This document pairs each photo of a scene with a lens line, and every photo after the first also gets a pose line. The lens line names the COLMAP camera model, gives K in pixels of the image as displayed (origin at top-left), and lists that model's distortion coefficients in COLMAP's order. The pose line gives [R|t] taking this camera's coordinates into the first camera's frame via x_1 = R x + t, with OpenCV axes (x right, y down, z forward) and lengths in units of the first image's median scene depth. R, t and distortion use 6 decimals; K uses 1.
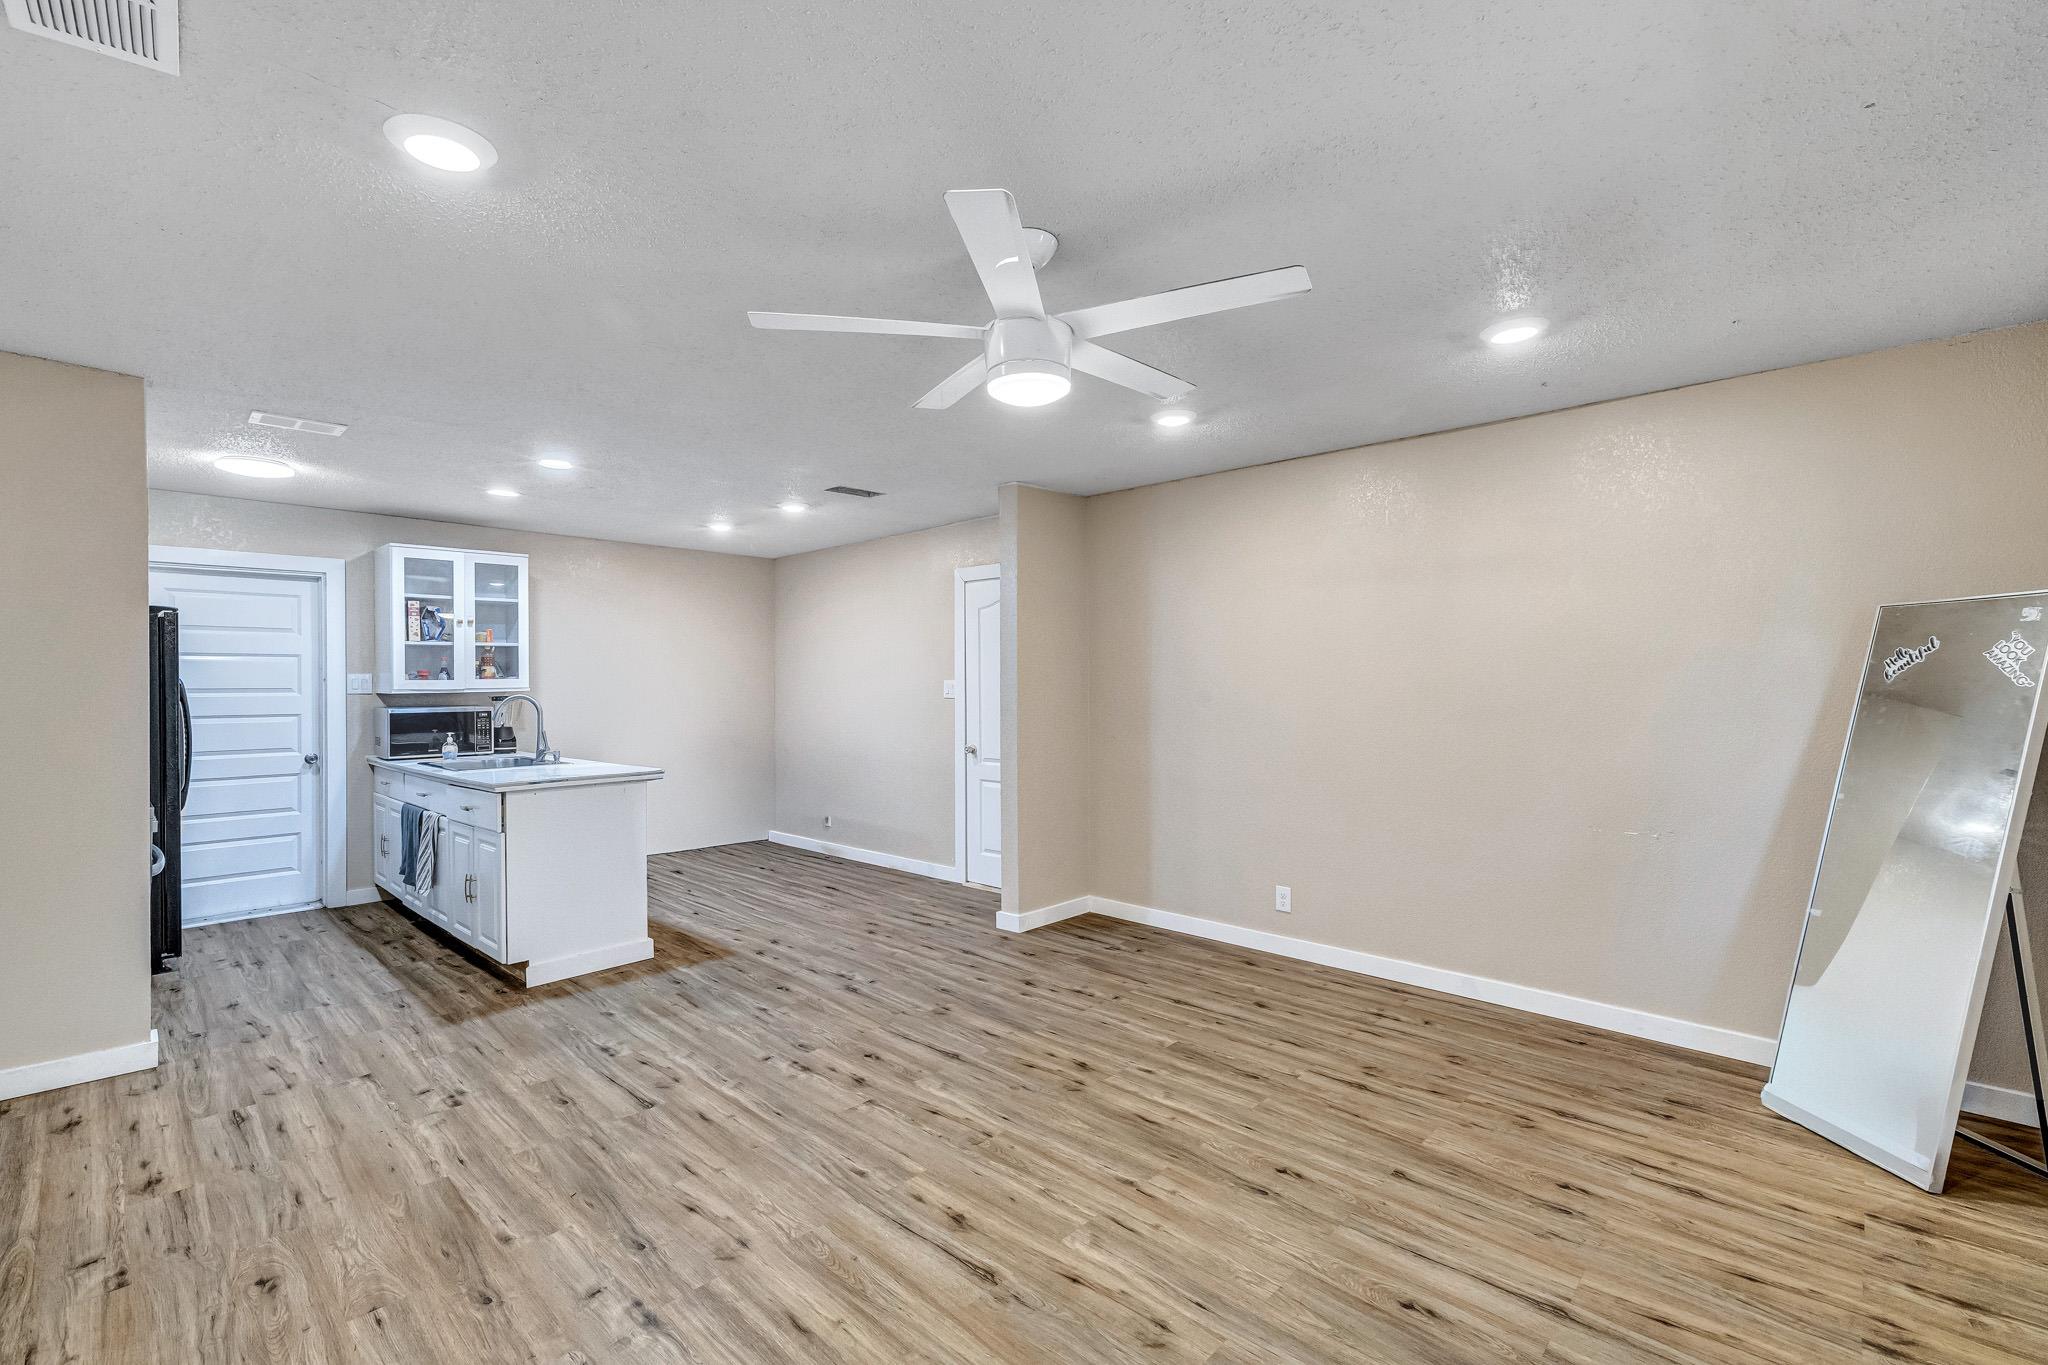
lens RADIAL K [[872.1, 0, 1010.2], [0, 872.1, 685.3], [0, 0, 1]] dist [0.001286, 0.000198]
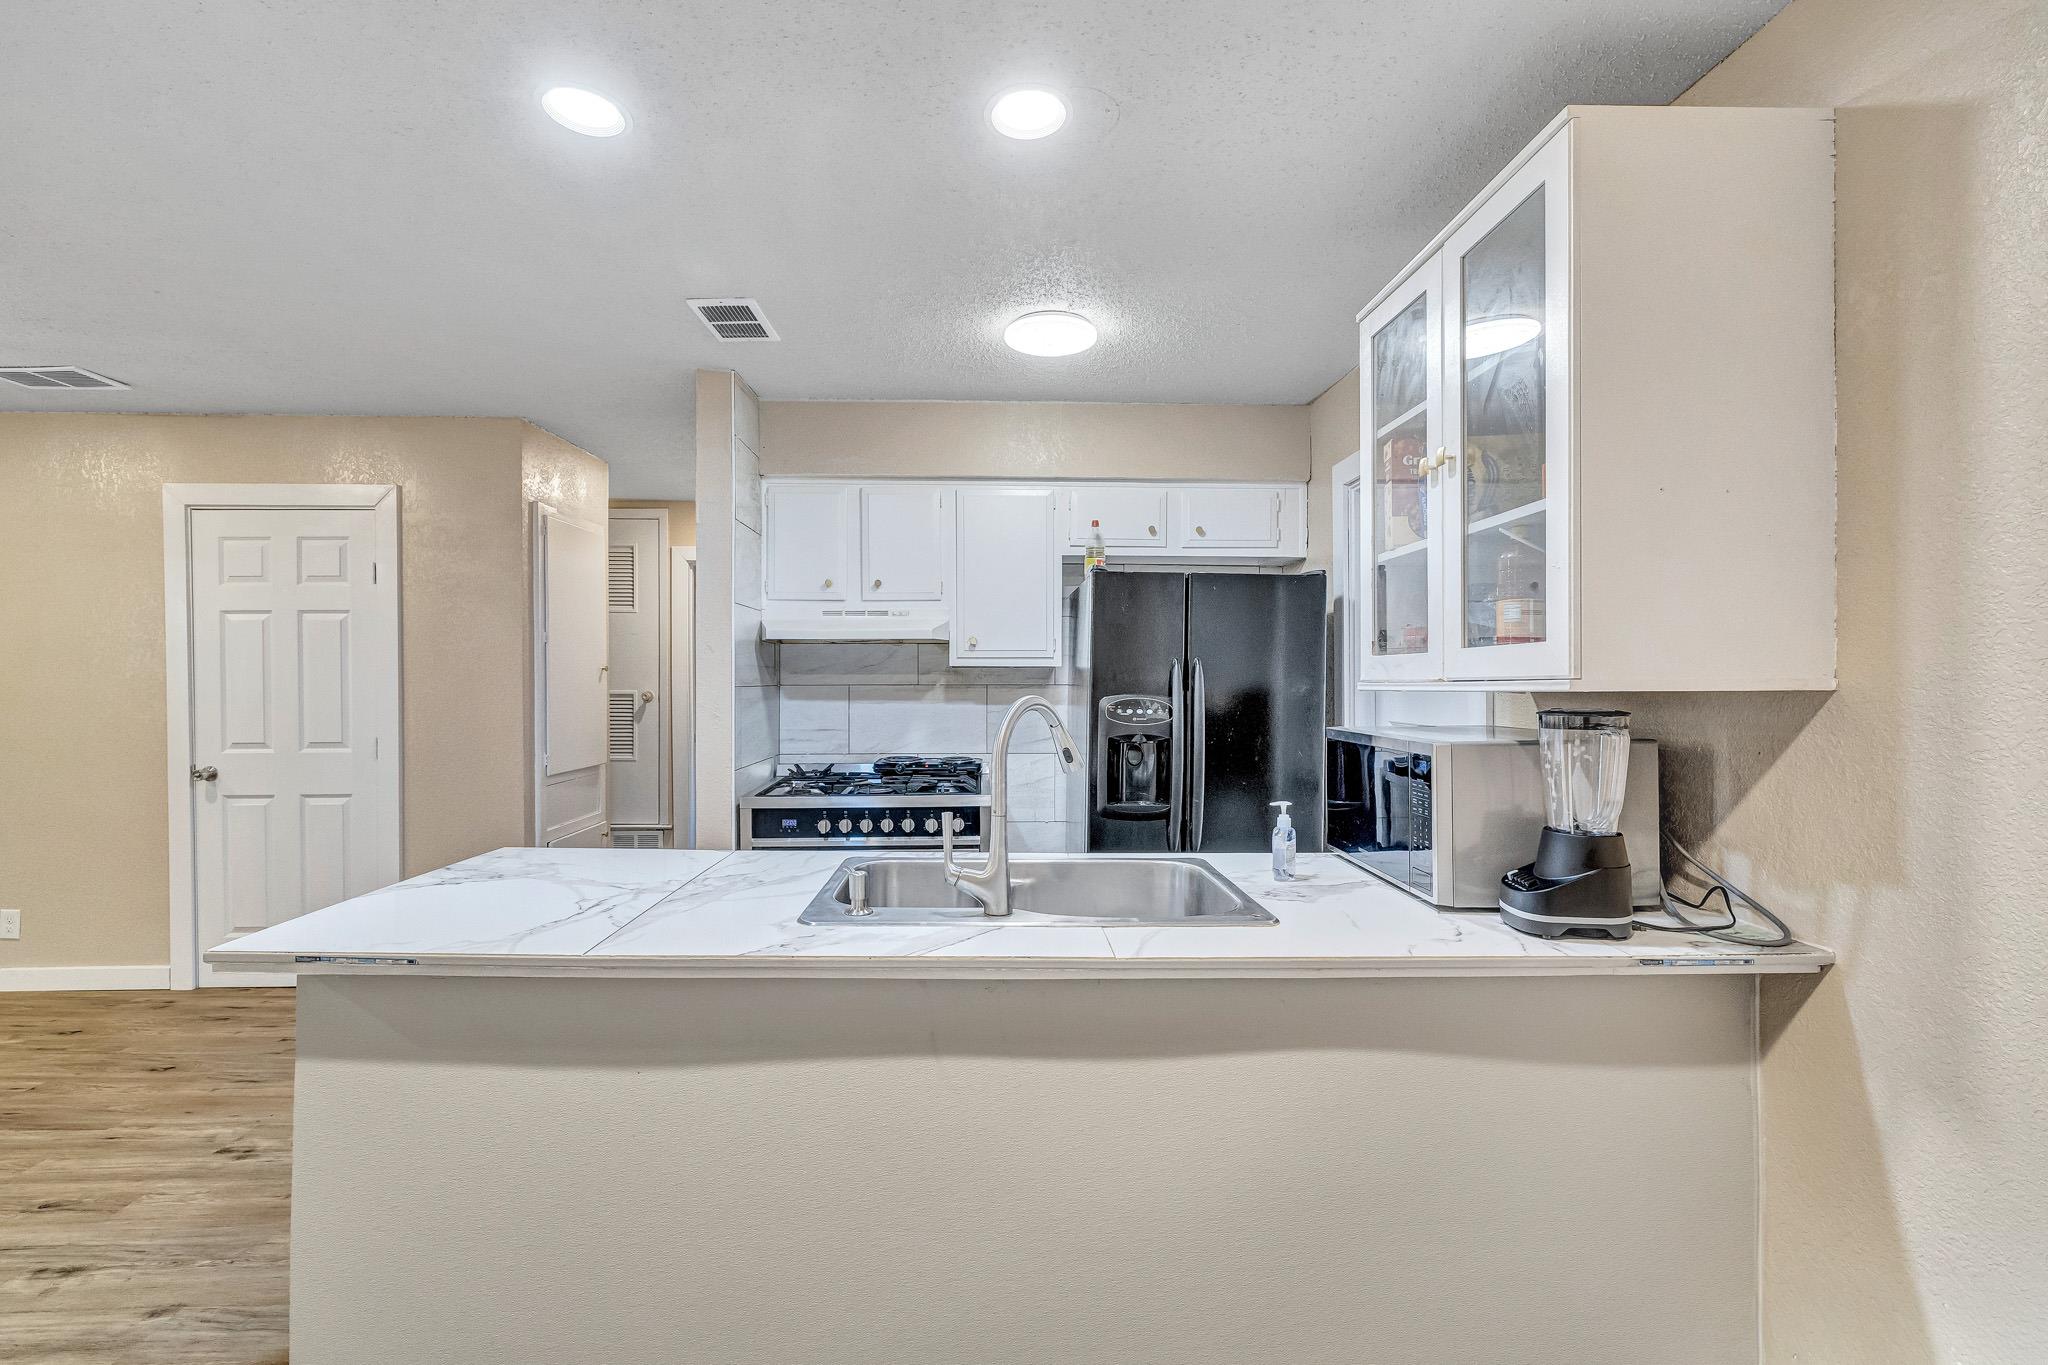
lens RADIAL K [[872.1, 0, 1007.3], [0, 872.1, 685.5], [0, 0, 1]] dist [0.001286, 0.000198]
pose [[-0.705103, 0.009974, -0.709034, -0.450182], [0.001592, 0.999921, 0.012483, 0.002478], [0.709103, 0.007673, -0.705063, 1.710738]]
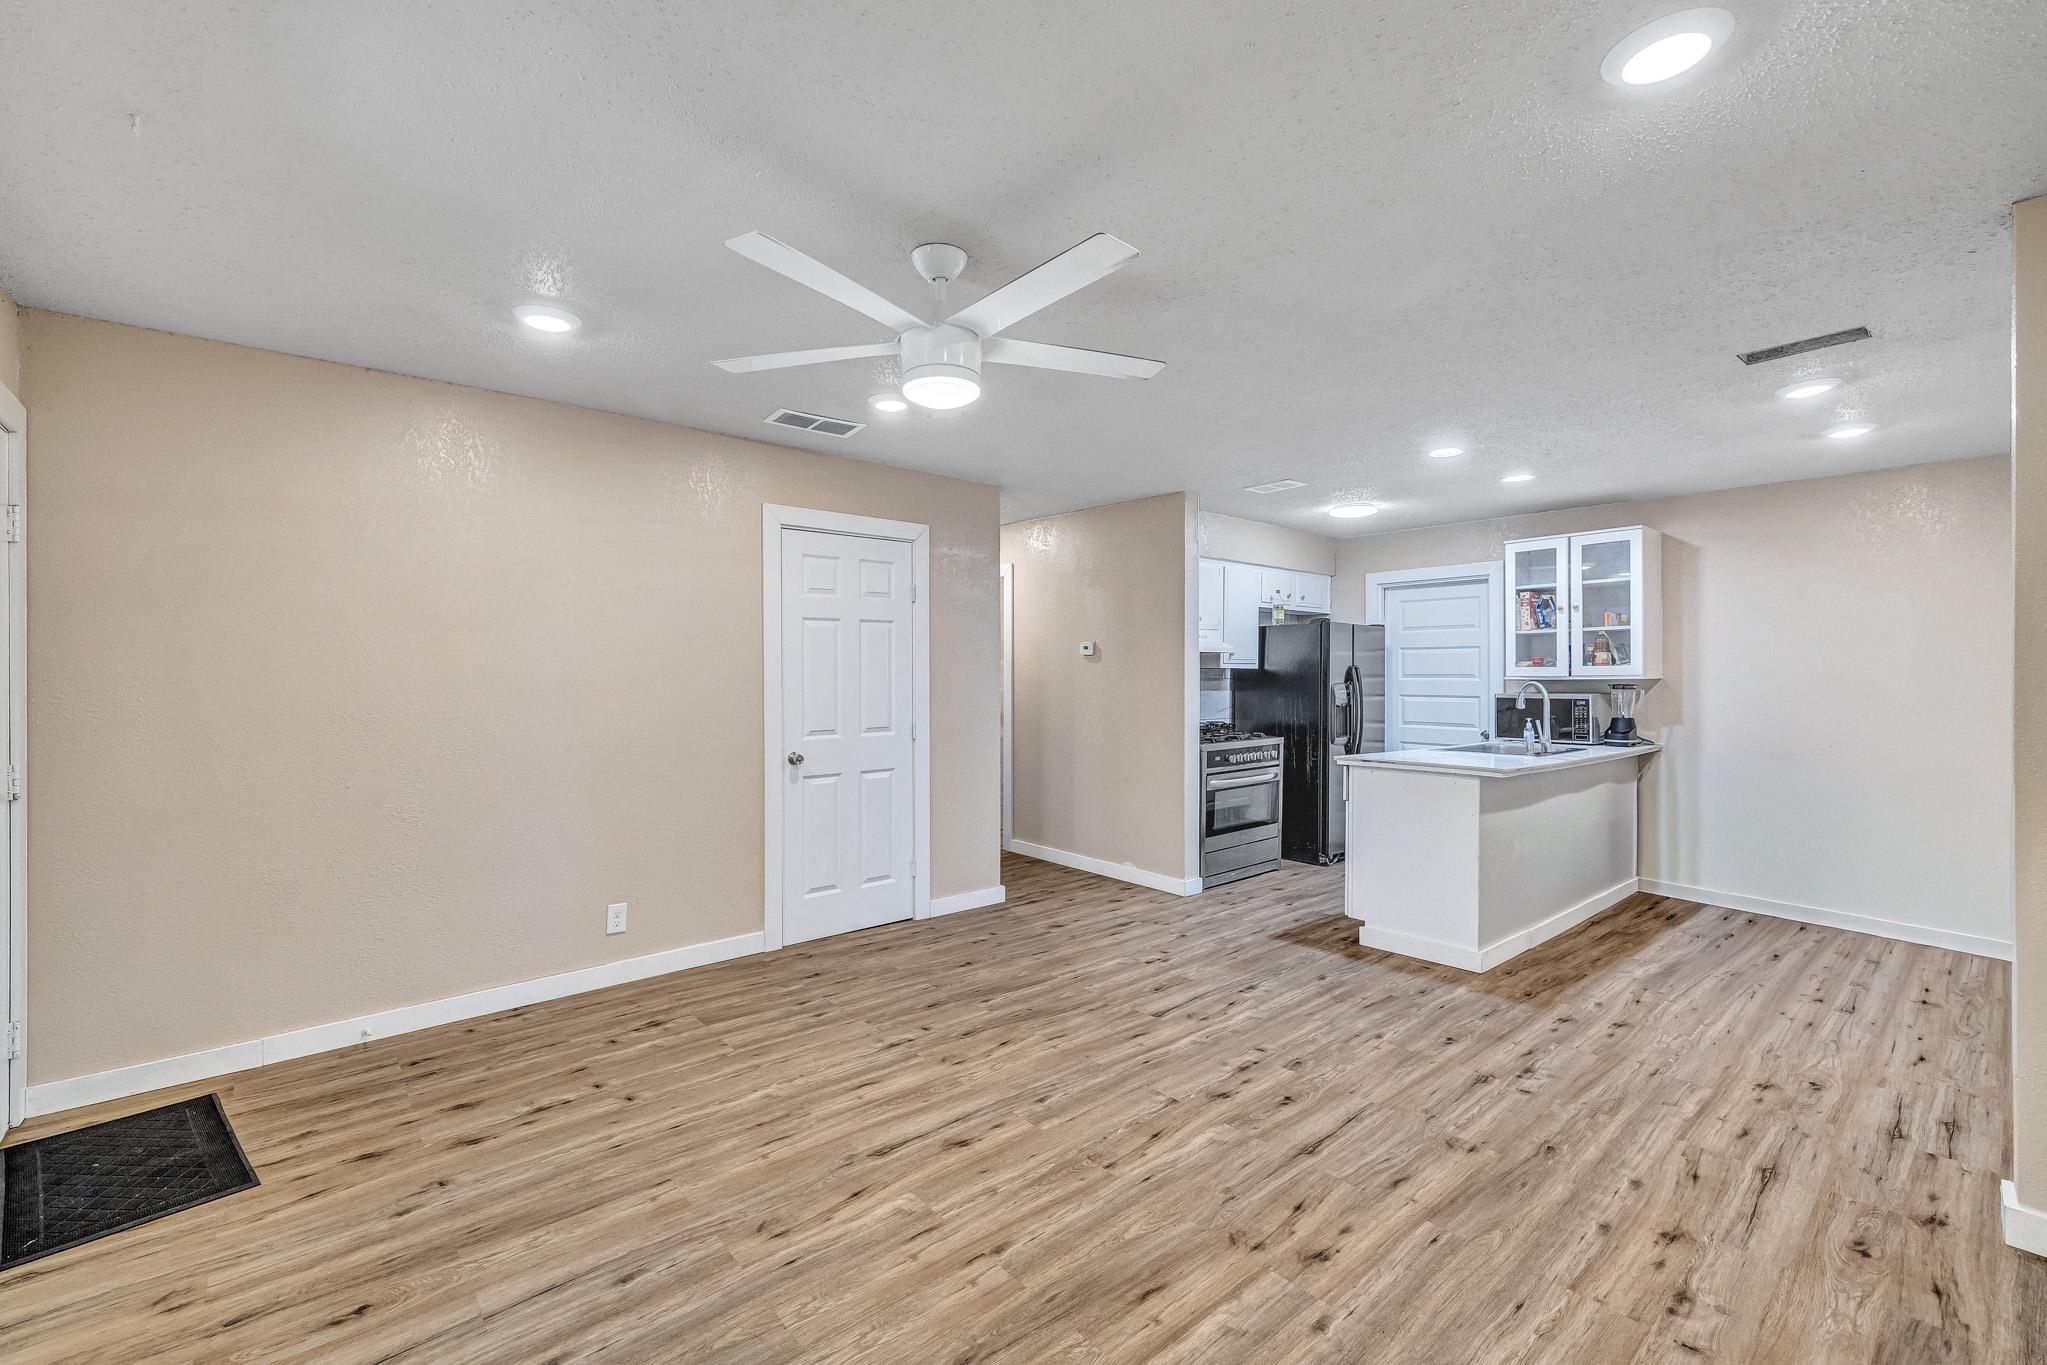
lens RADIAL K [[871.7, 0, 1004.7], [0, 871.7, 684.8], [0, 0, 1]] dist [0.001286, 0.000198]
pose [[-0.098968, 0.017154, -0.994943, 0.644454], [-0.001226, 0.999849, 0.017360, -0.003842], [0.995090, 0.002937, -0.098932, 0.712642]]
